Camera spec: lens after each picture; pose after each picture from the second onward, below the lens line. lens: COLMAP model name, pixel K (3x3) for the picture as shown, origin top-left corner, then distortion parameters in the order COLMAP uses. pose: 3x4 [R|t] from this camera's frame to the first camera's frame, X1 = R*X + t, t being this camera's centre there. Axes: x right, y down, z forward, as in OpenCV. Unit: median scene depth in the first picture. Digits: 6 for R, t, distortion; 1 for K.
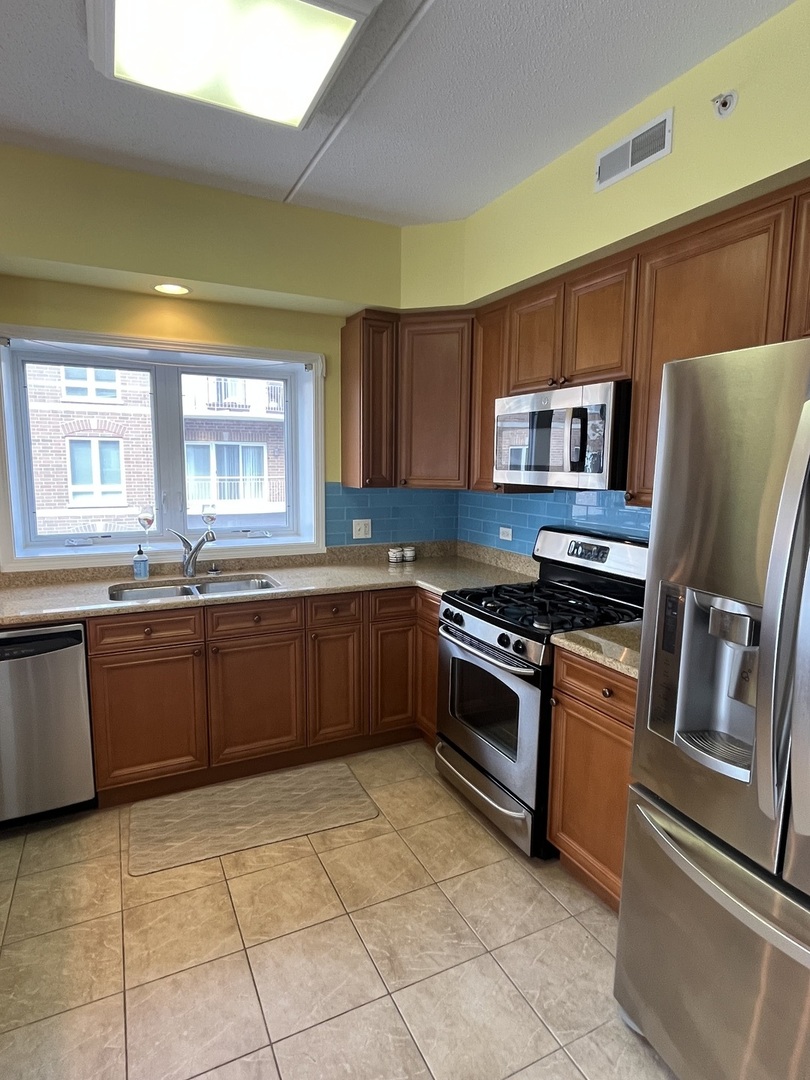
lens RADIAL K [[598.4, 0, 410.7], [0, 598.4, 539.7], [0, 0, 1]] dist [0.002198, 0.000904]
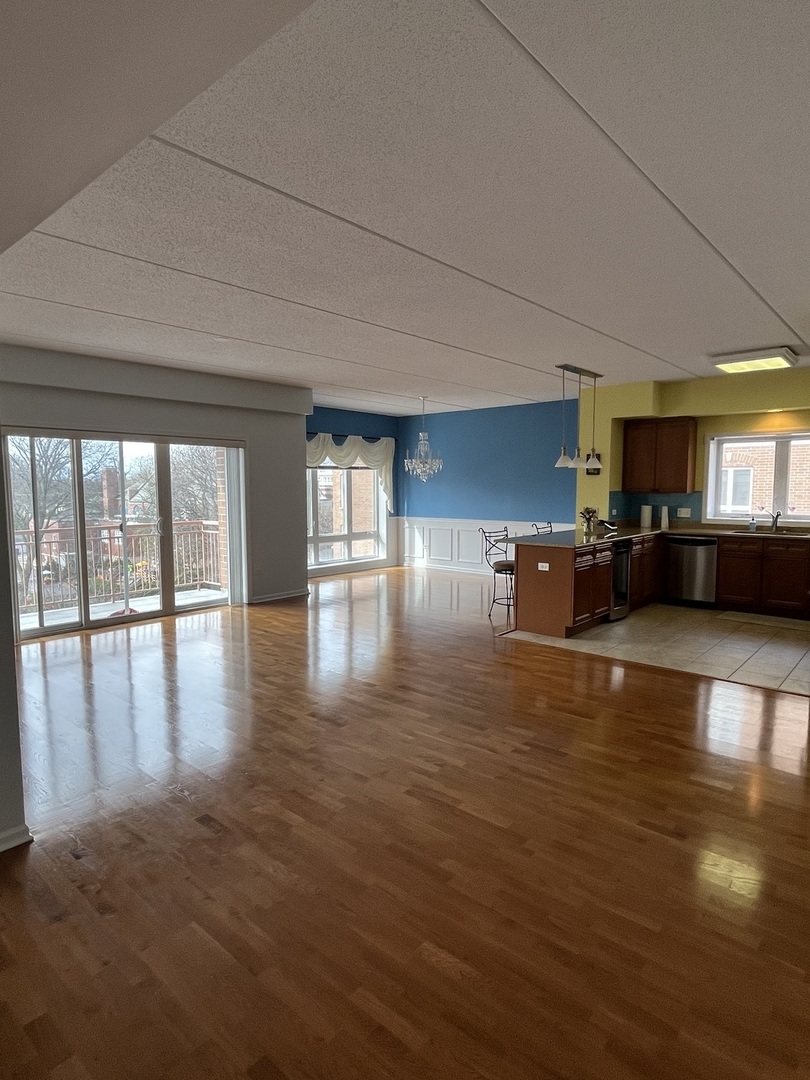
lens RADIAL K [[613.3, 0, 408.1], [0, 613.3, 545.8], [0, 0, 1]] dist [-0.004136, -0.002711]
pose [[0.385205, 0.078697, -0.919469, 1.245521], [-0.113919, 0.992792, 0.037247, 0.186656], [0.915772, 0.090397, 0.391394, -1.179981]]
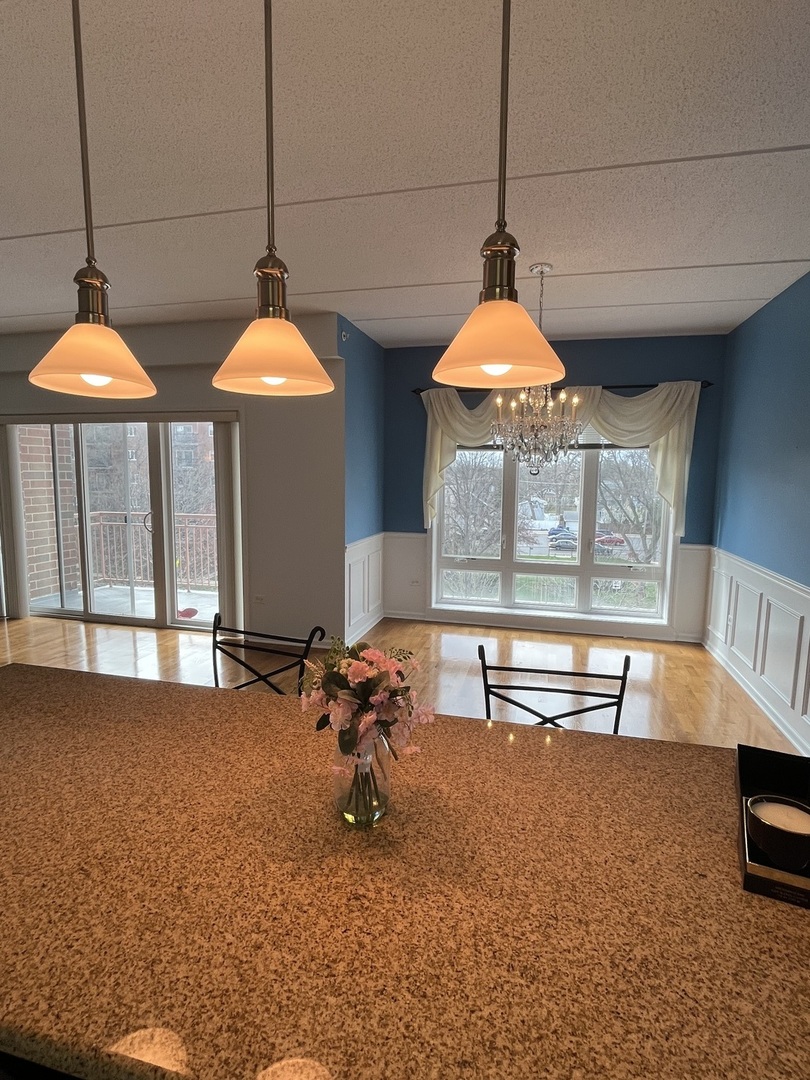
lens RADIAL K [[550.6, 0, 405.0], [0, 550.6, 540.0], [0, 0, 1]] dist [-0.001107, -0.000271]
pose [[-0.654753, 0.074234, -0.752189, -0.388647], [-0.116875, 0.973253, 0.197787, -0.069127], [0.746752, 0.217414, -0.628563, 0.512433]]
